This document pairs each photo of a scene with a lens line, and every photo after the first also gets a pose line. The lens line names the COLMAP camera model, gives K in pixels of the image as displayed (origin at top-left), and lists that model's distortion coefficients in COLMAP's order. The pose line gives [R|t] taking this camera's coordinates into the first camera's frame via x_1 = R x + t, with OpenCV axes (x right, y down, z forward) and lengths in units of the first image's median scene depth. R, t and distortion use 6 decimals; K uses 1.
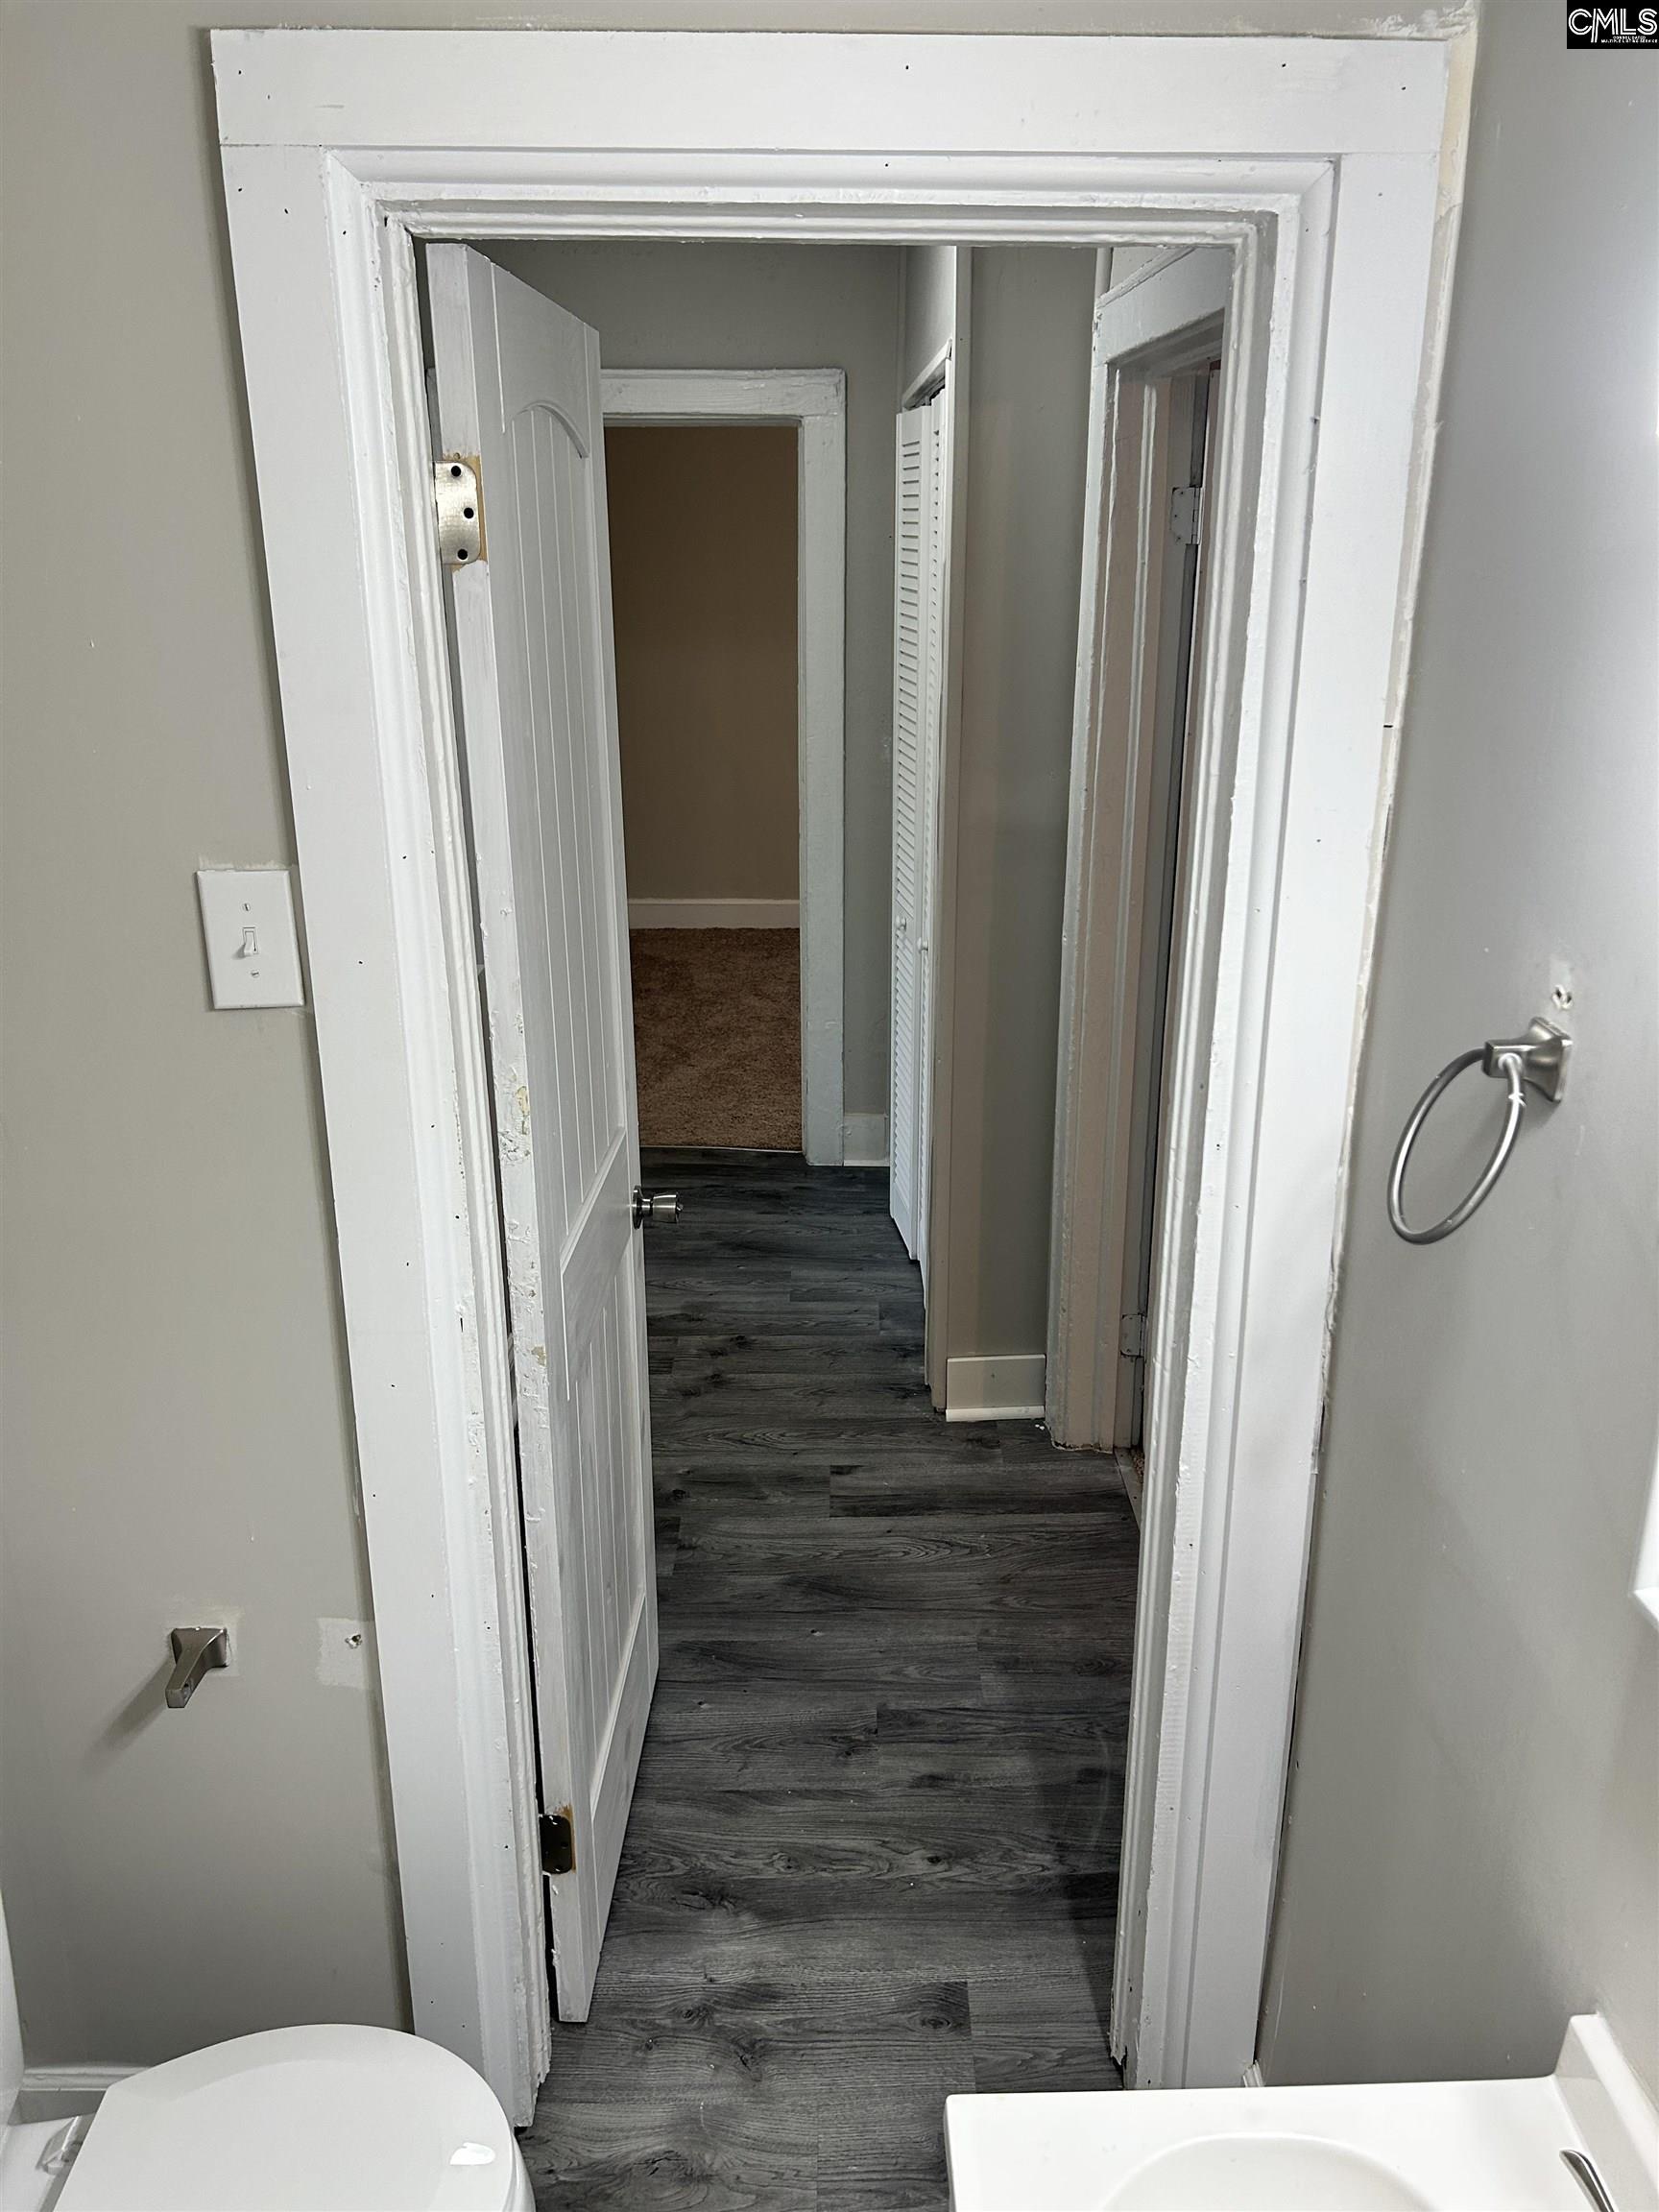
lens RADIAL K [[1675.8, 0, 829.5], [0, 1675.8, 1106.0], [0, 0, 1]] dist [0.012639, 0.003766]
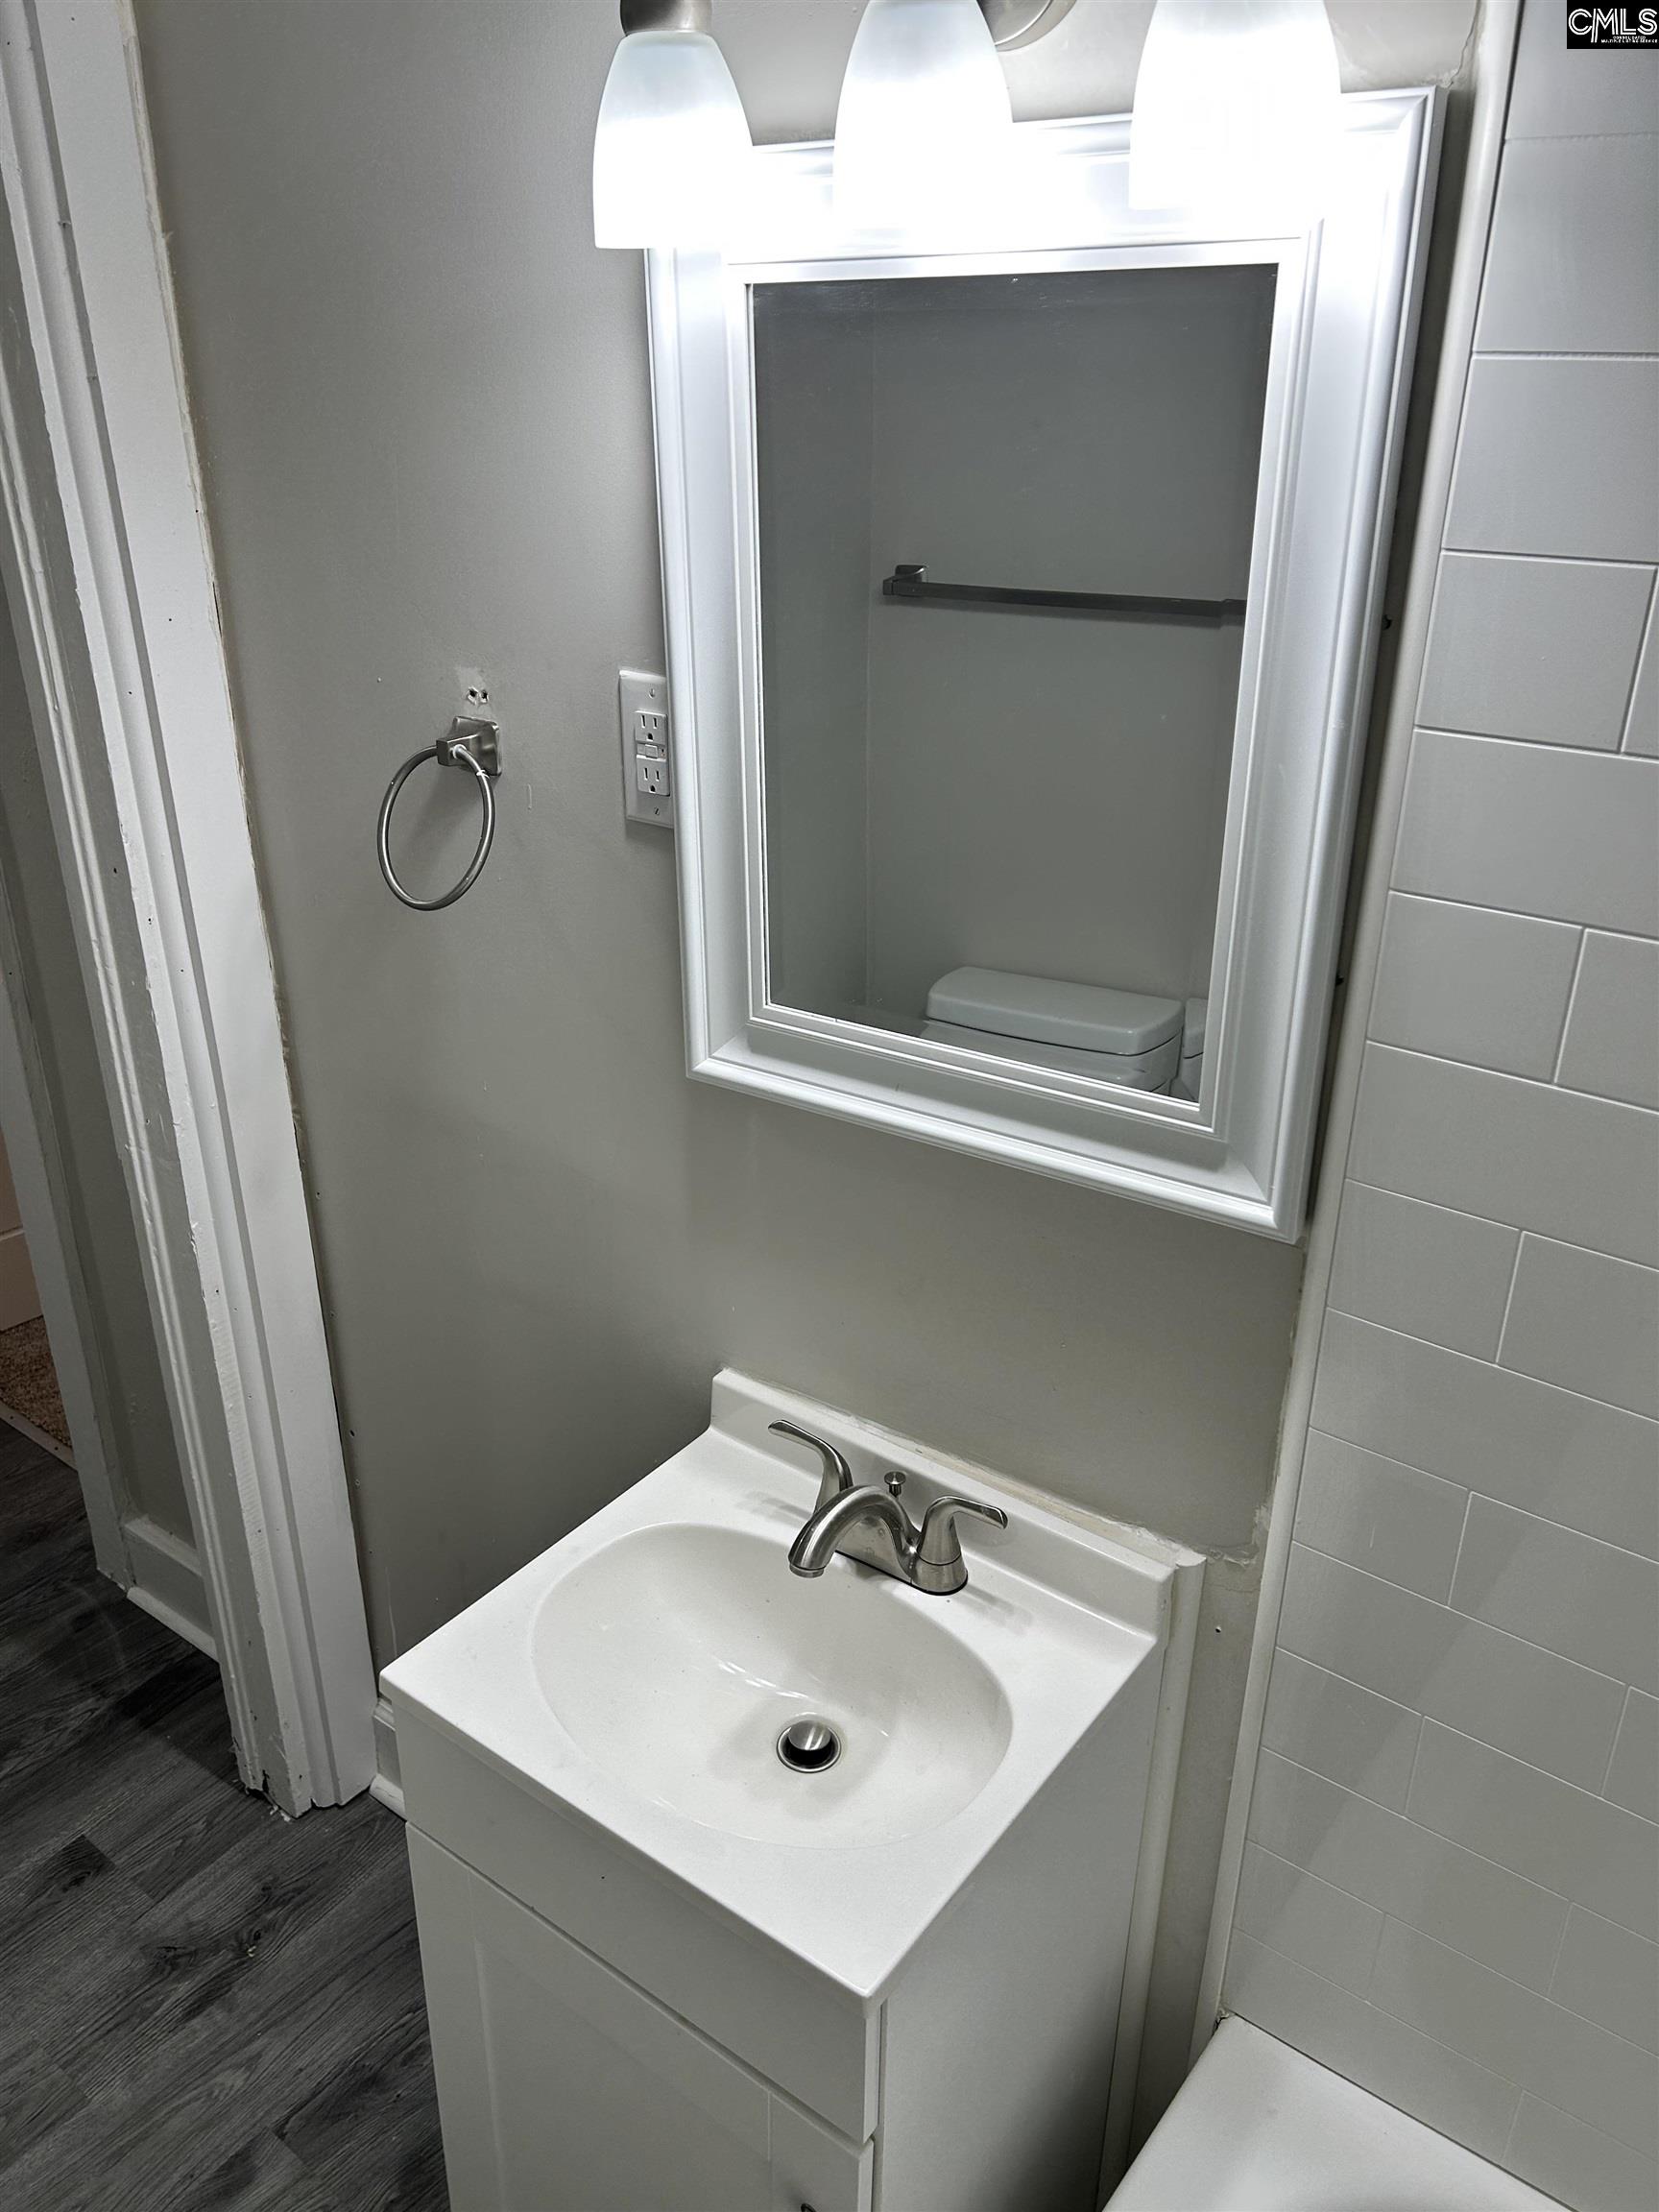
lens RADIAL K [[1680.4, 0, 832.5], [0, 1680.4, 1094.5], [0, 0, 1]] dist [0.004905, 0.001838]
pose [[0.612892, -0.313047, 0.725510, -0.214834], [0.258465, 0.947089, 0.190311, 0.025374], [-0.746699, 0.070879, 0.661375, -0.025836]]
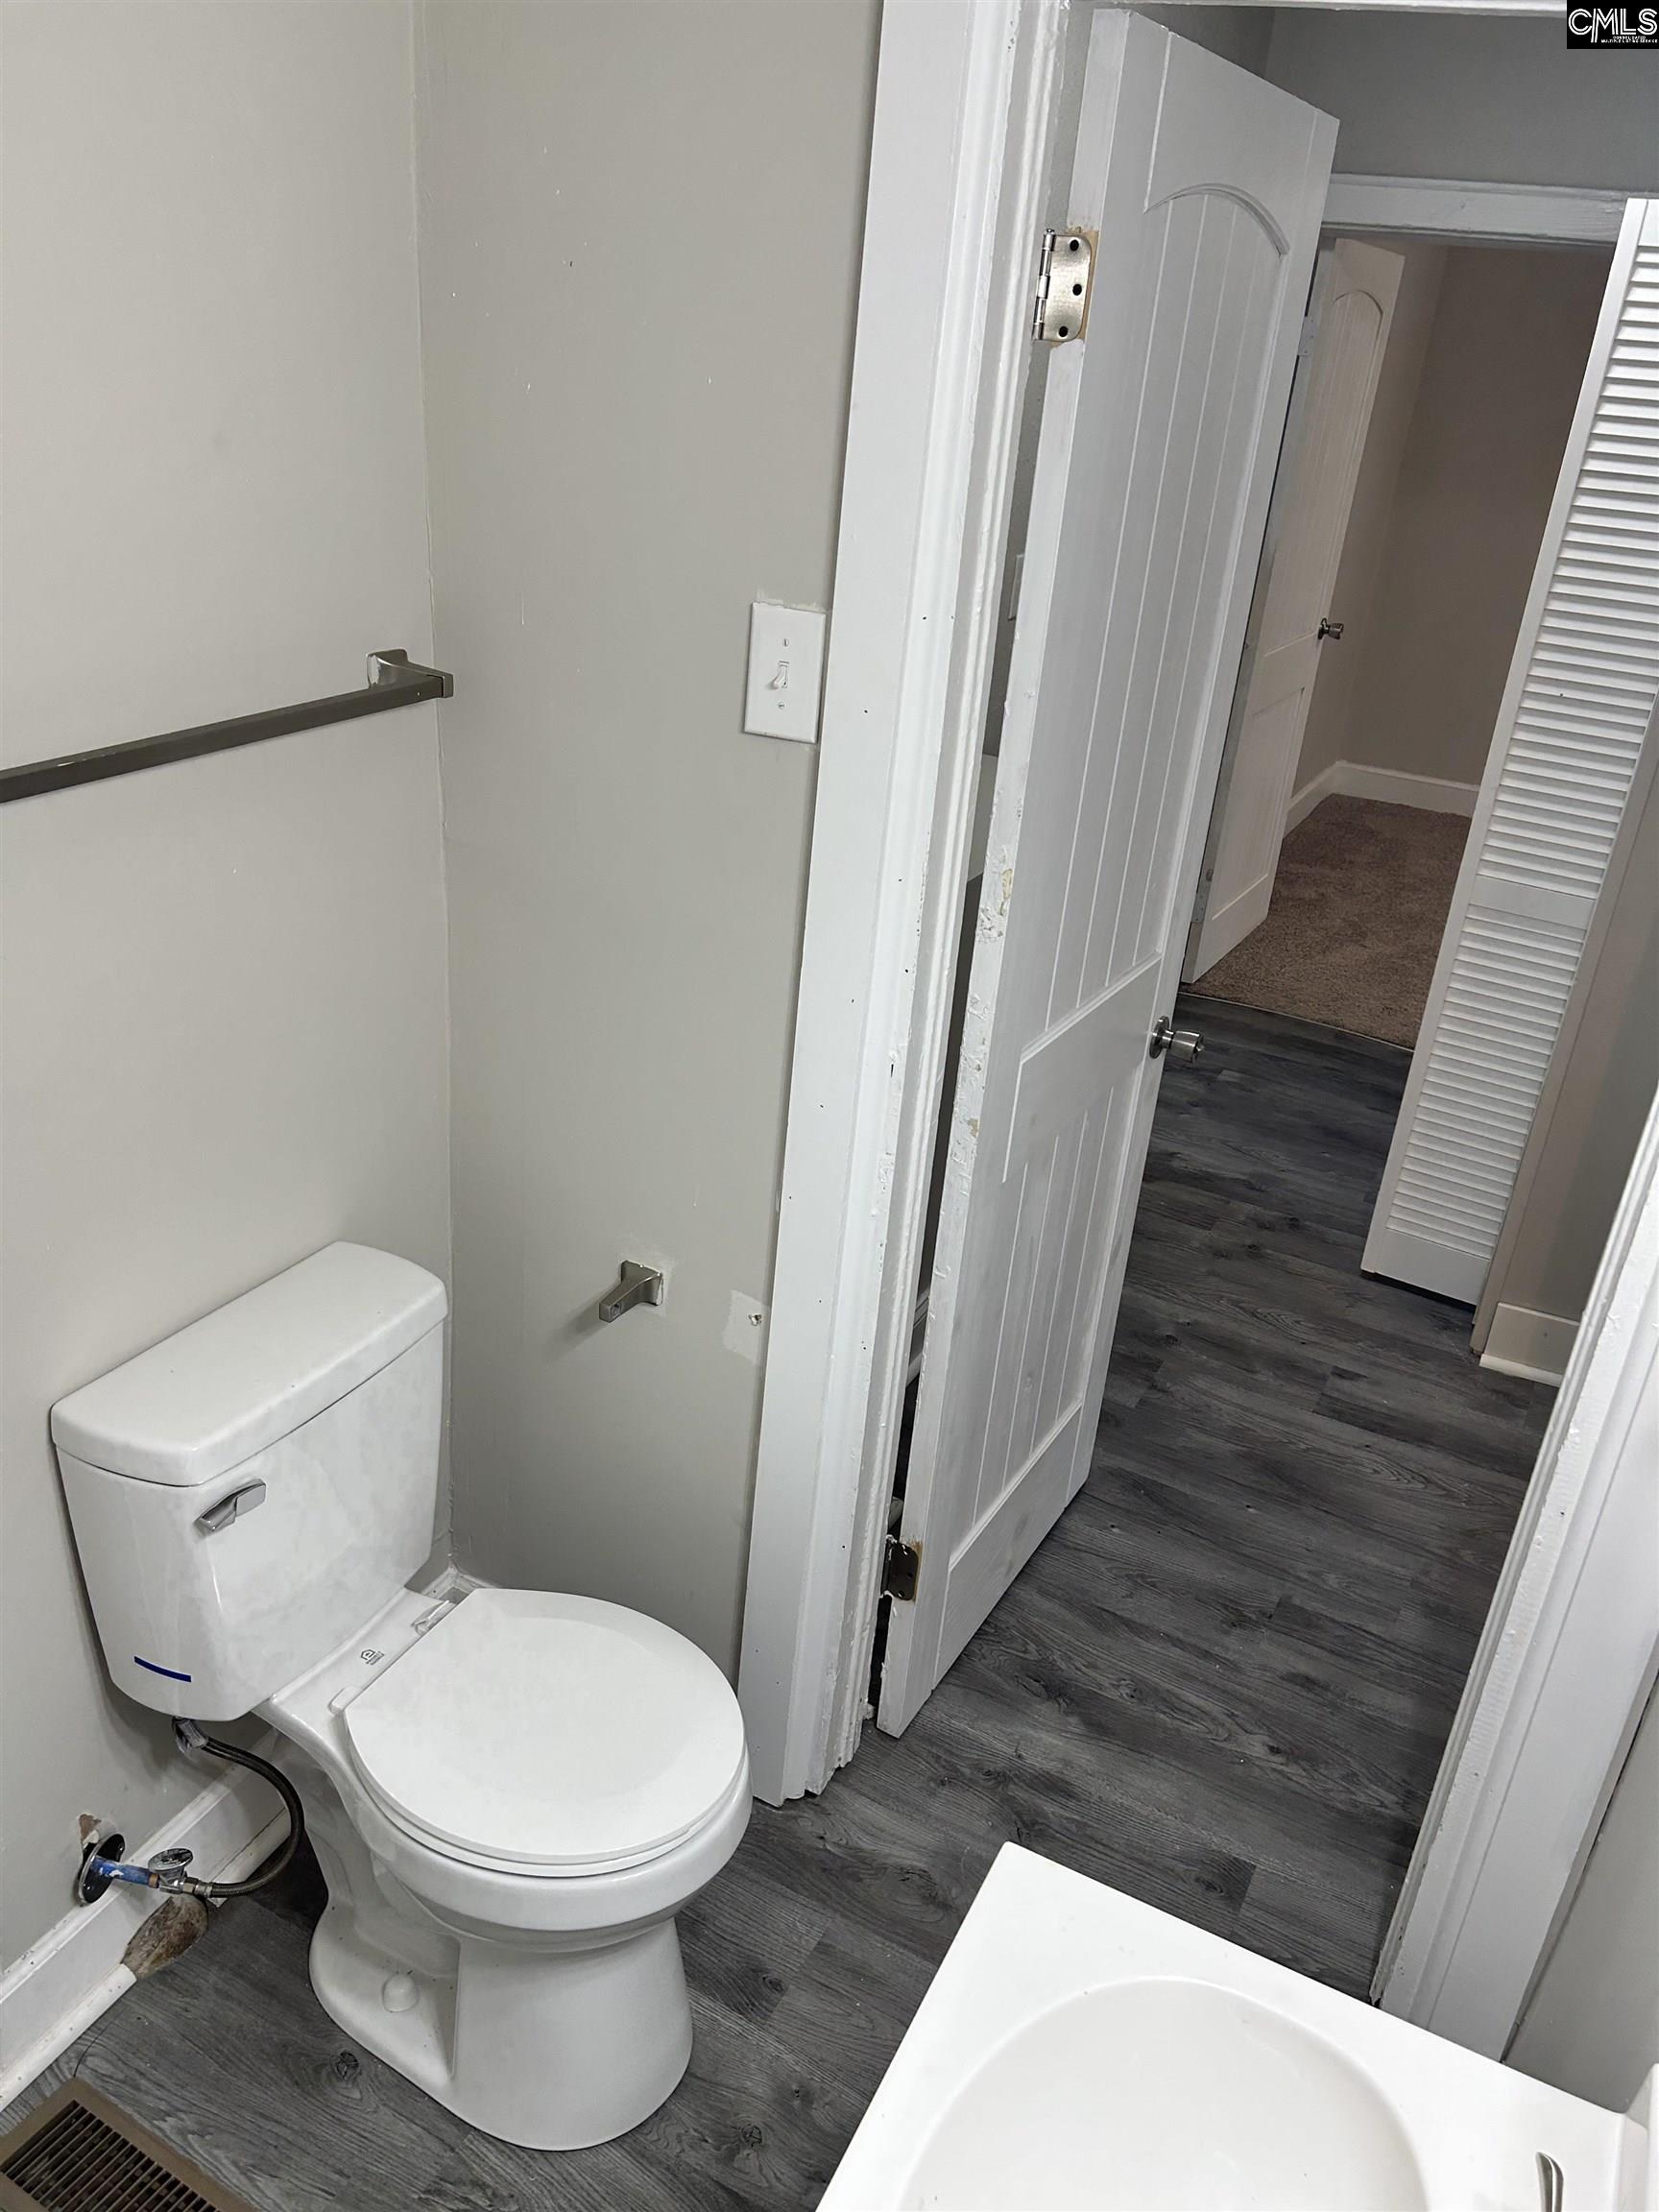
lens RADIAL K [[1678.0, 0, 856.1], [0, 1678.0, 1114.1], [0, 0, 1]] dist [0.096156, -0.134880]
pose [[0.885705, 0.270194, -0.377520, 0.120755], [-0.236574, 0.962365, 0.133743, 0.012354], [0.399449, -0.029146, 0.916292, -0.005647]]
